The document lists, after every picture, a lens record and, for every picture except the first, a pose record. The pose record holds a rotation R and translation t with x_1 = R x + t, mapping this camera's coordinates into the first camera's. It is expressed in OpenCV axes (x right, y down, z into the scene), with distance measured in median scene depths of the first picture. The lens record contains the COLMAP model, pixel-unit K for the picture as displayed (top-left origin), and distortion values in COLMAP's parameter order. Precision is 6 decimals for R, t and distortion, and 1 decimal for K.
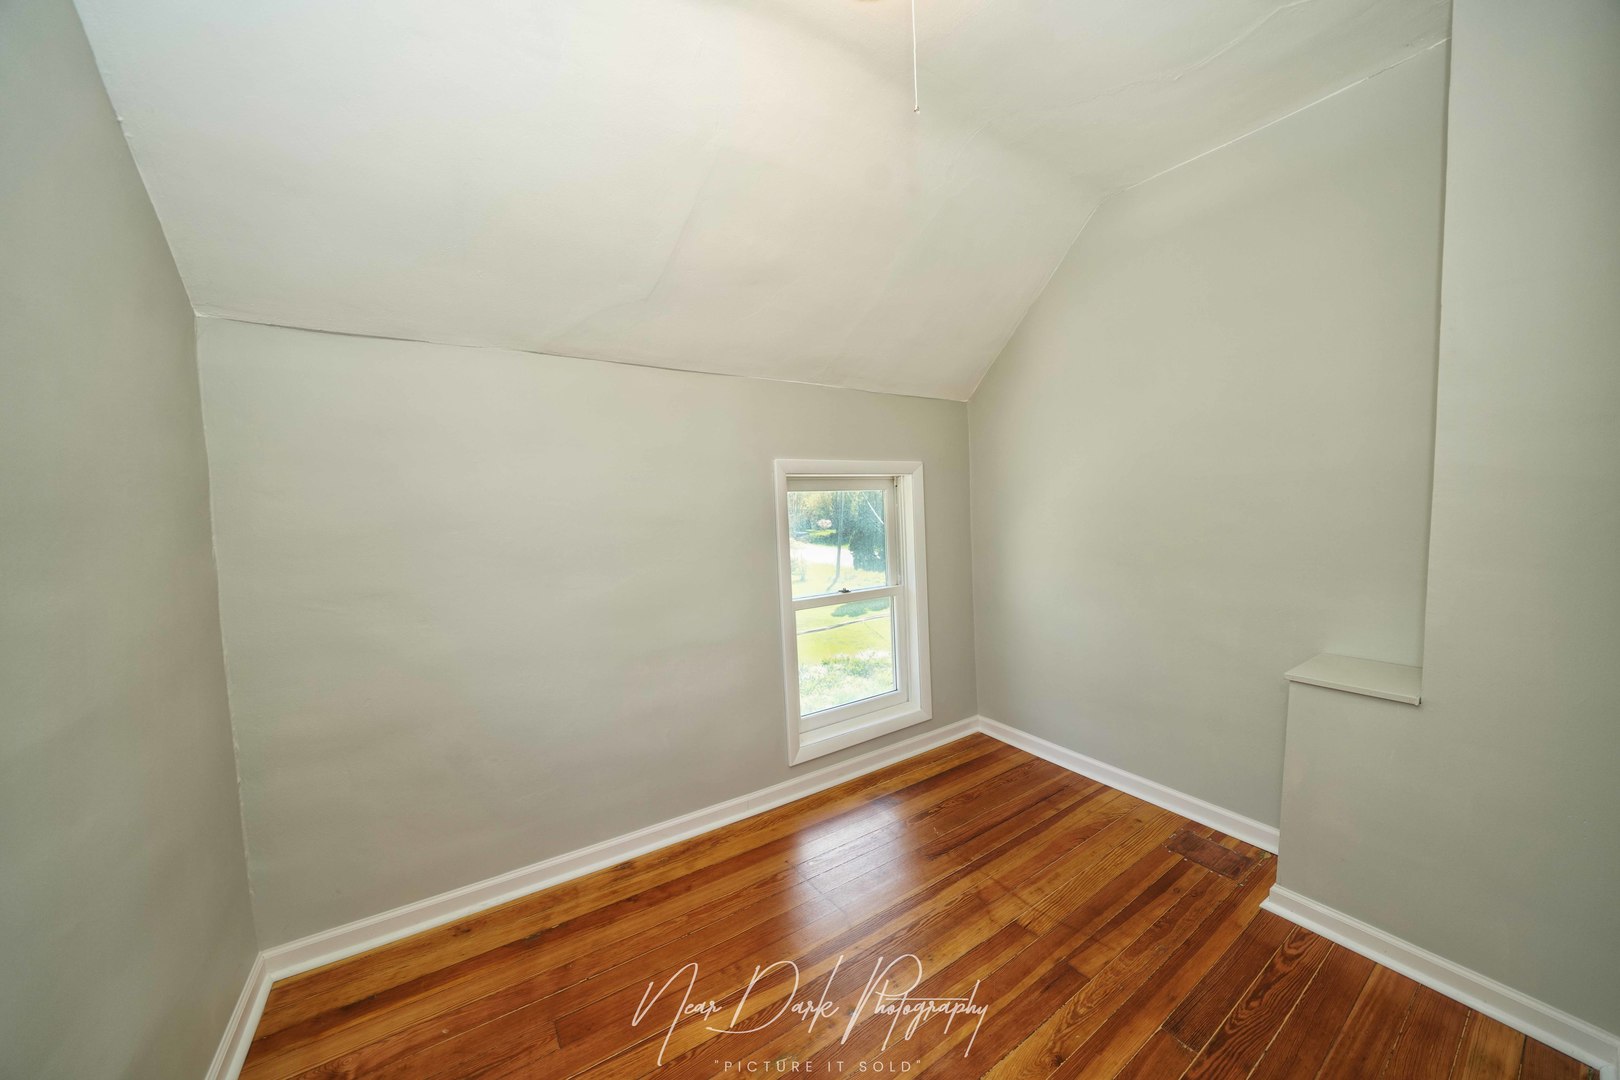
lens RADIAL K [[561.9, 0, 810.0], [0, 561.9, 540.0], [0, 0, 1]] dist [-0.022976, 0.002222]
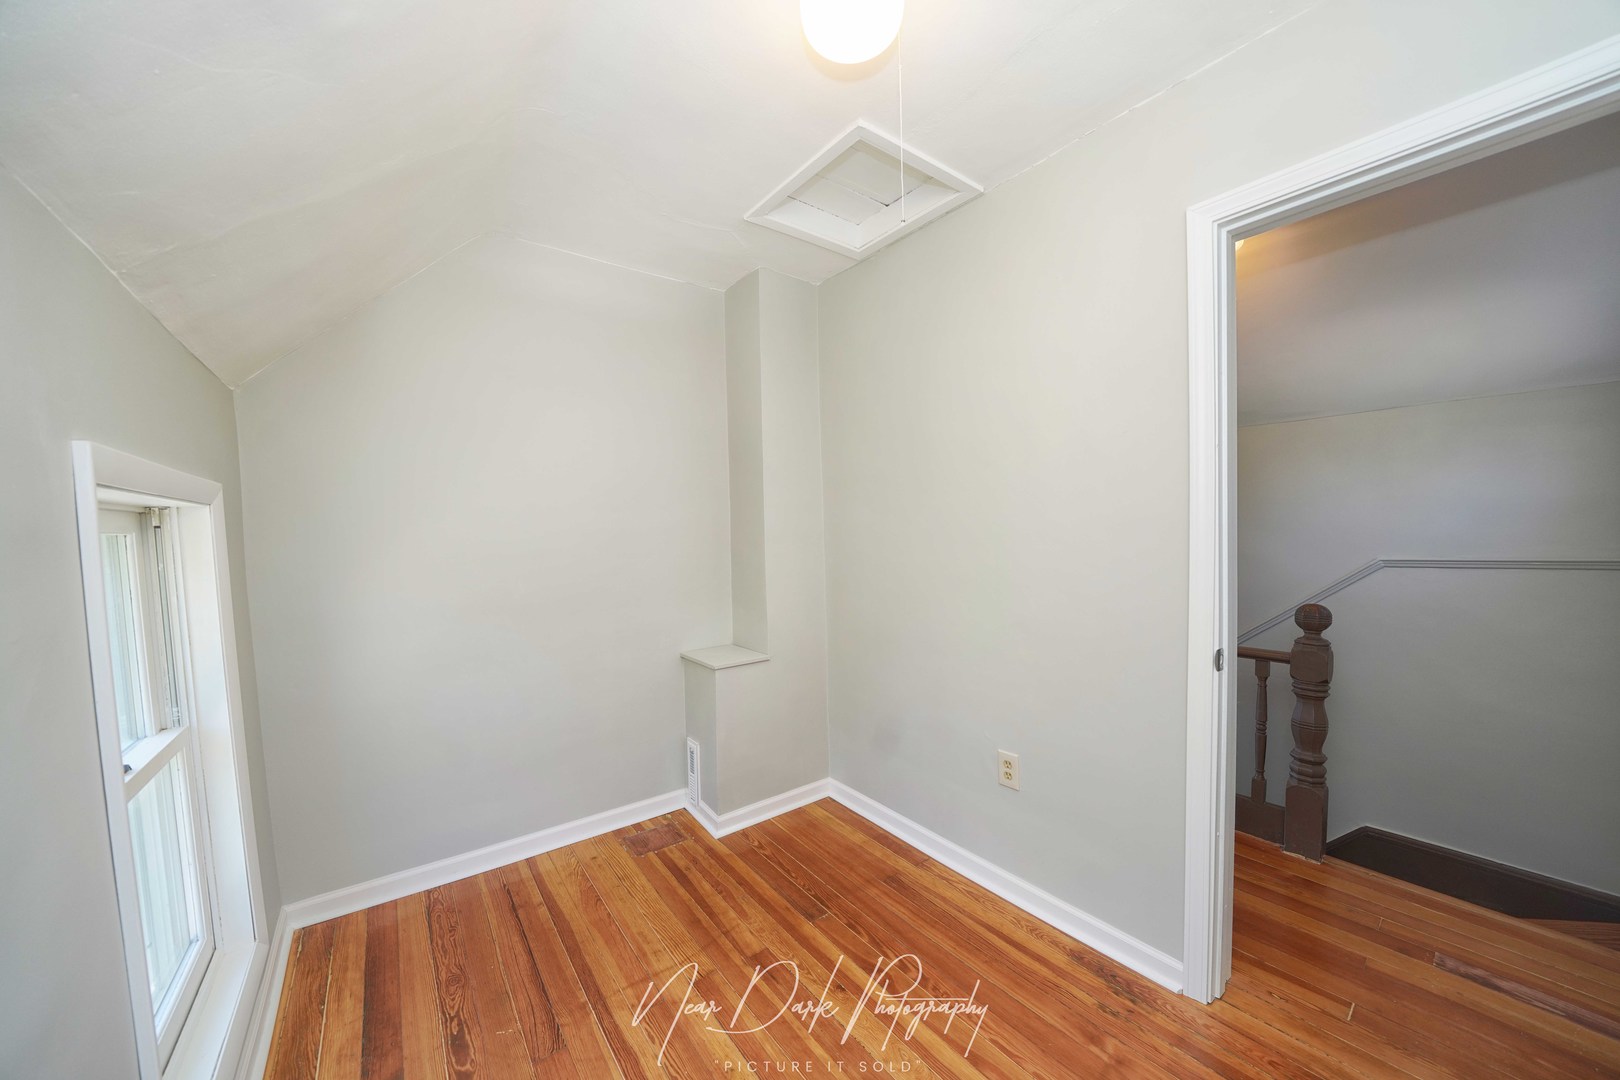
lens RADIAL K [[561.9, 0, 810.0], [0, 561.9, 540.0], [0, 0, 1]] dist [-0.022976, 0.002222]
pose [[-0.063113, 0.013093, 0.997920, -0.534307], [0.092062, 0.995727, -0.007242, -0.043789], [-0.993751, 0.091413, -0.064049, 0.692433]]
